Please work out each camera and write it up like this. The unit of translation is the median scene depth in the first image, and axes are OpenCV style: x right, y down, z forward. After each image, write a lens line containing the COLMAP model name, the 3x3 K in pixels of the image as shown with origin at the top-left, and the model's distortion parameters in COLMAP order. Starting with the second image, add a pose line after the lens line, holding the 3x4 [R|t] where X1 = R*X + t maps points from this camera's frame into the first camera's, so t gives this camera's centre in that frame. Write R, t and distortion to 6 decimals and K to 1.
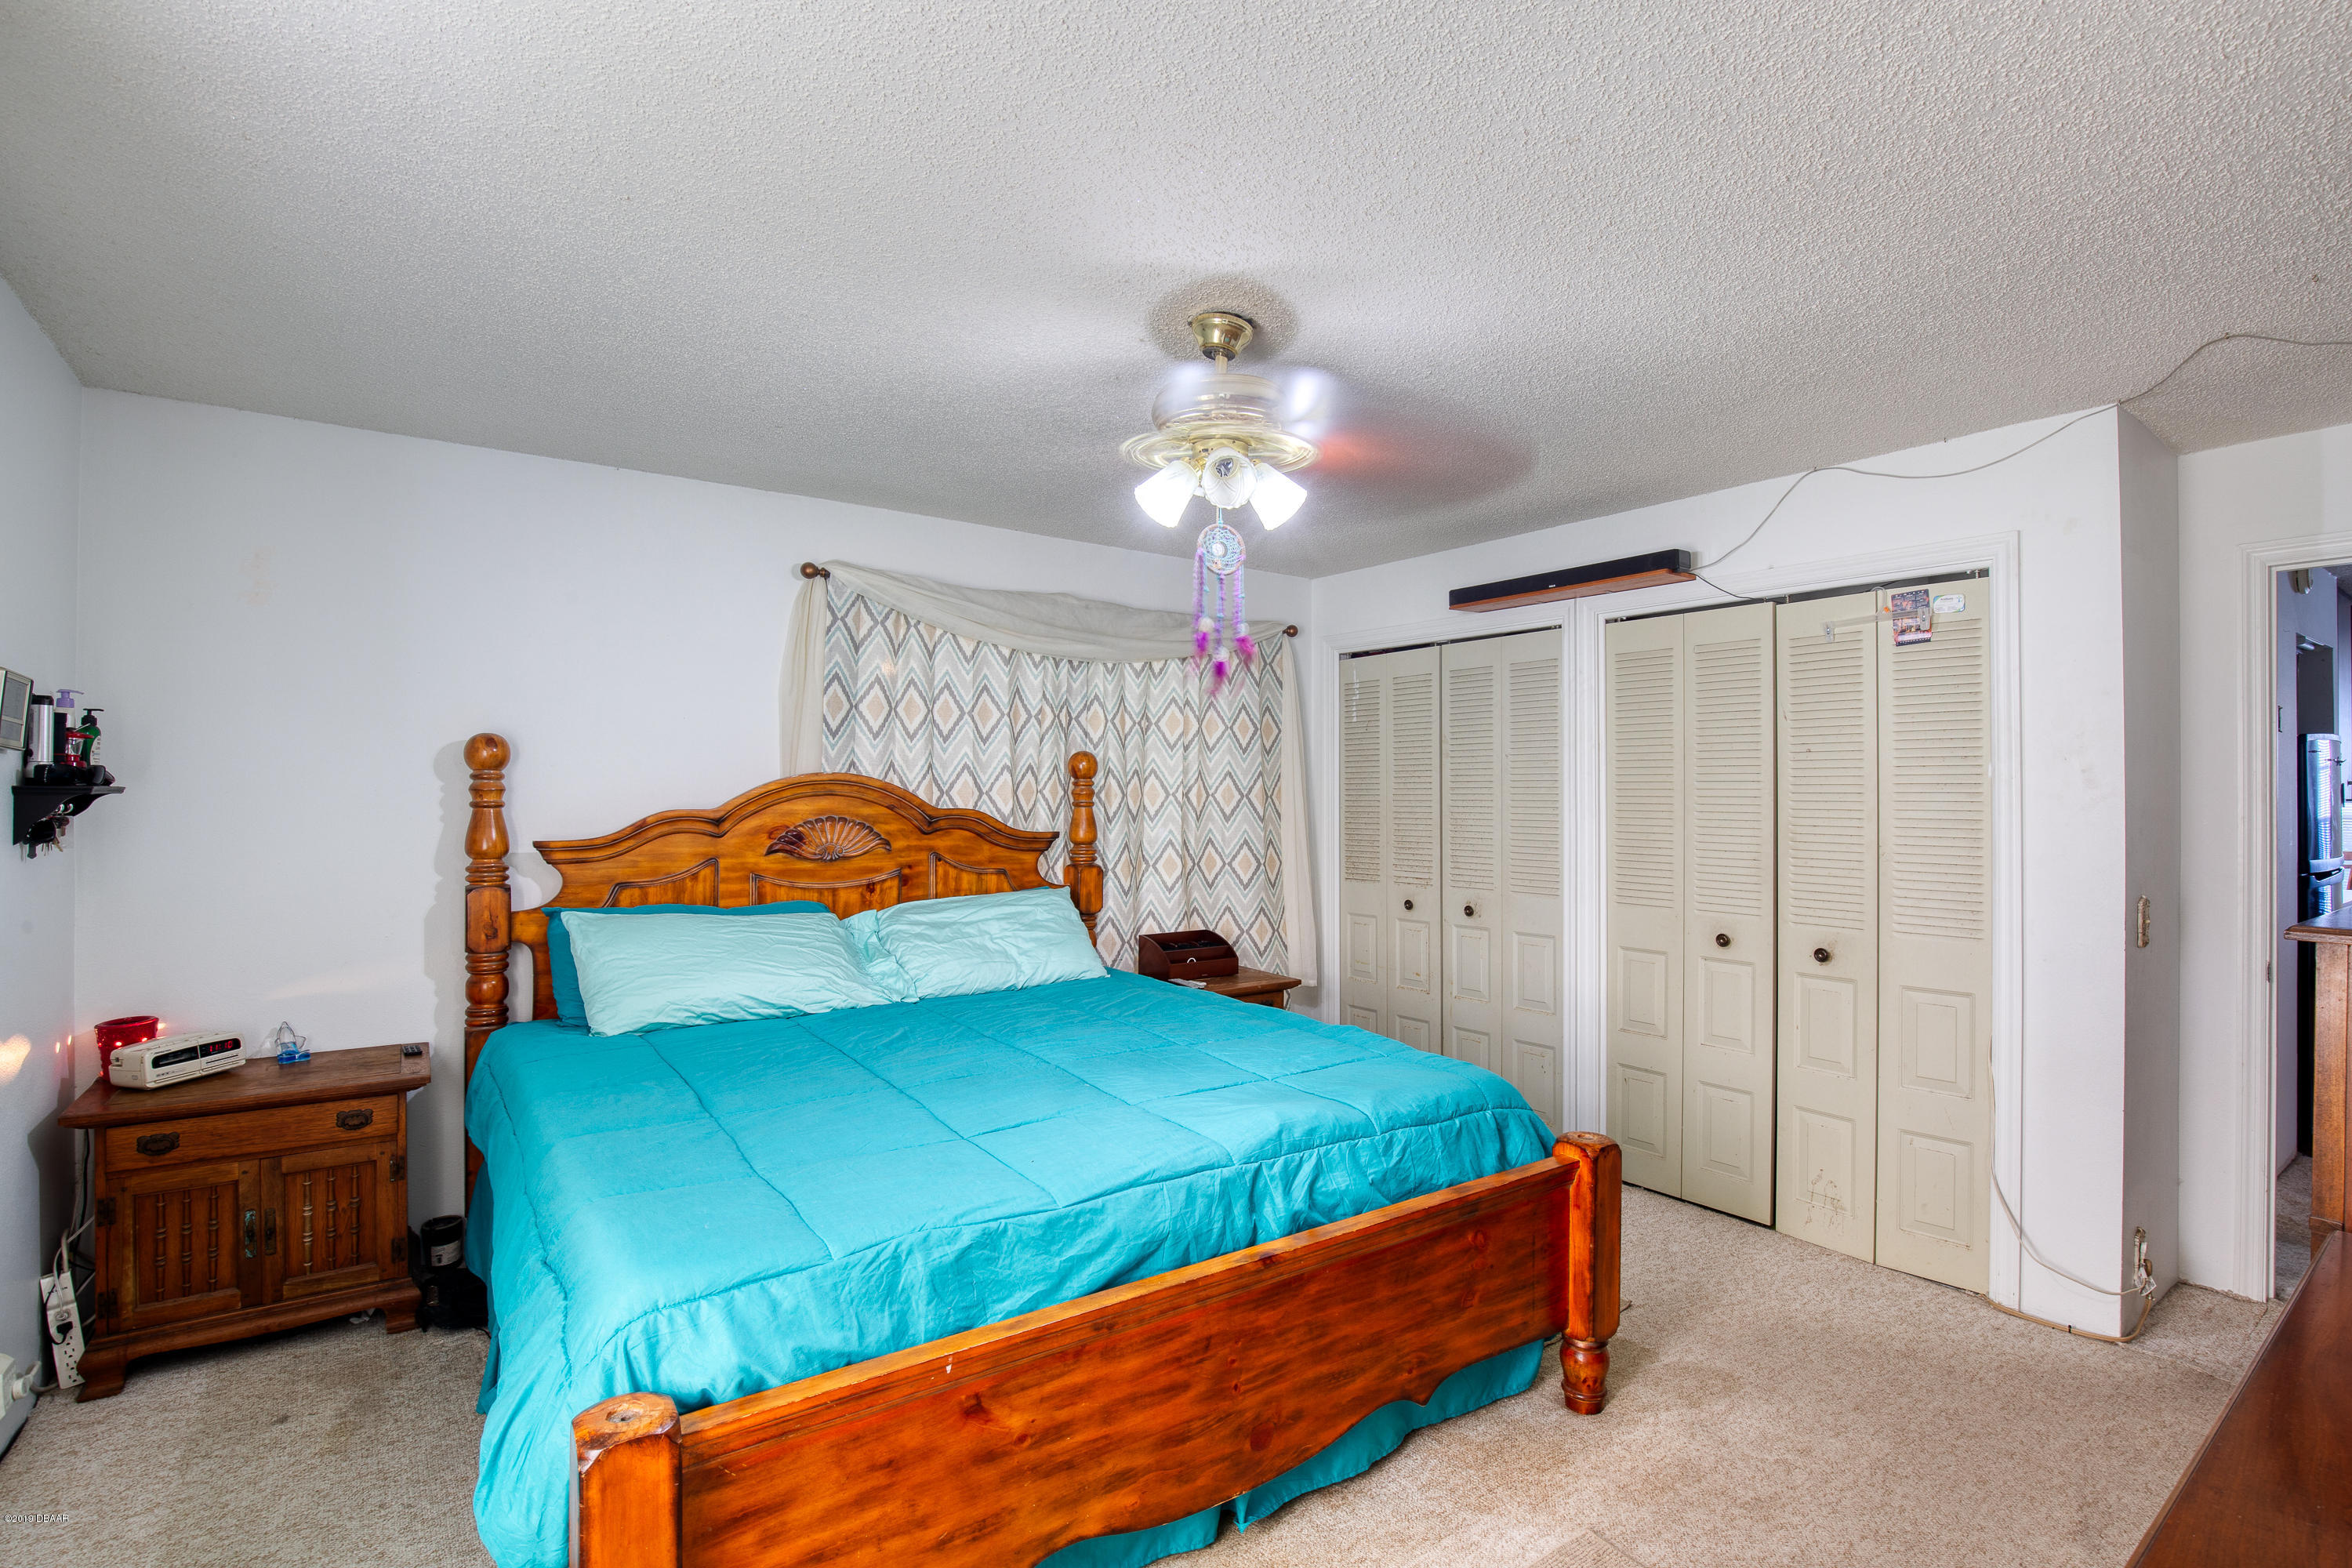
lens RADIAL K [[1108.4, 0, 1177.9], [0, 1108.4, 797.6], [0, 0, 1]] dist [-0.023874, -0.000502]
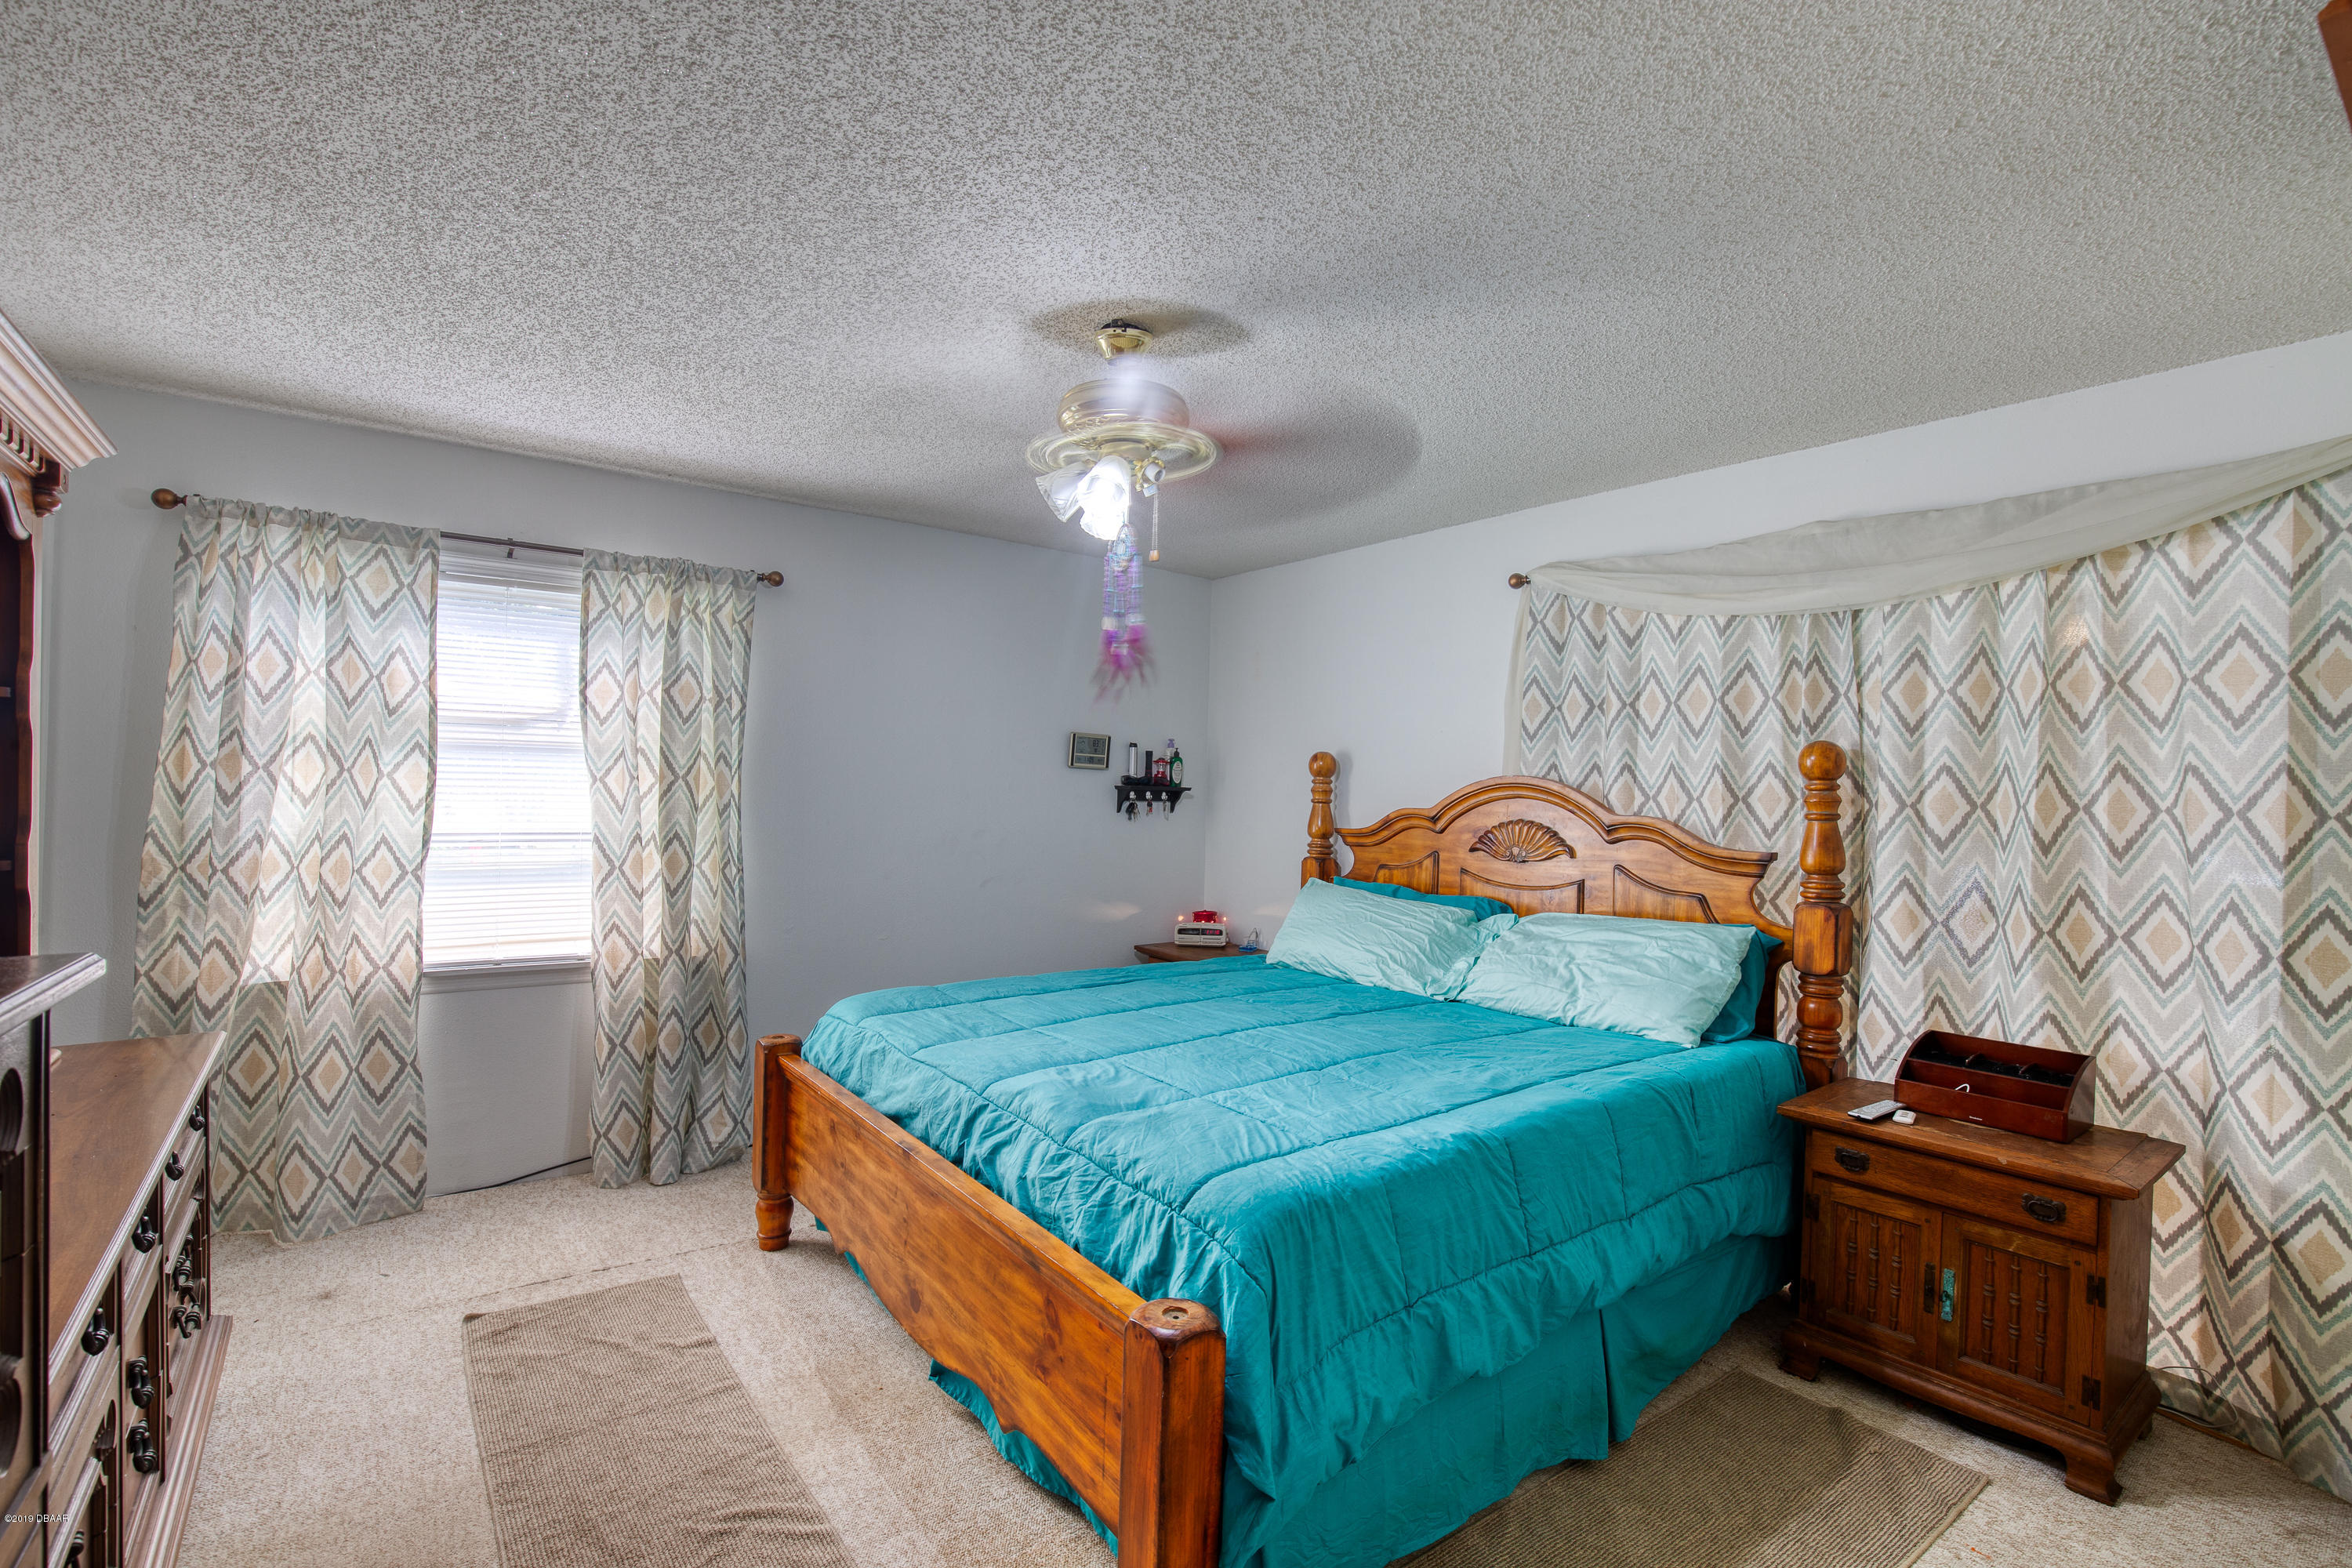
lens RADIAL K [[1126.7, 0, 1176.0], [0, 1126.7, 784.0], [0, 0, 1]] dist [0.000847, -0.000111]
pose [[0.016759, -0.010226, -0.999807, 0.687644], [-0.026436, 0.999594, -0.010667, 0.003995], [0.999510, 0.026610, 0.016482, 0.644635]]
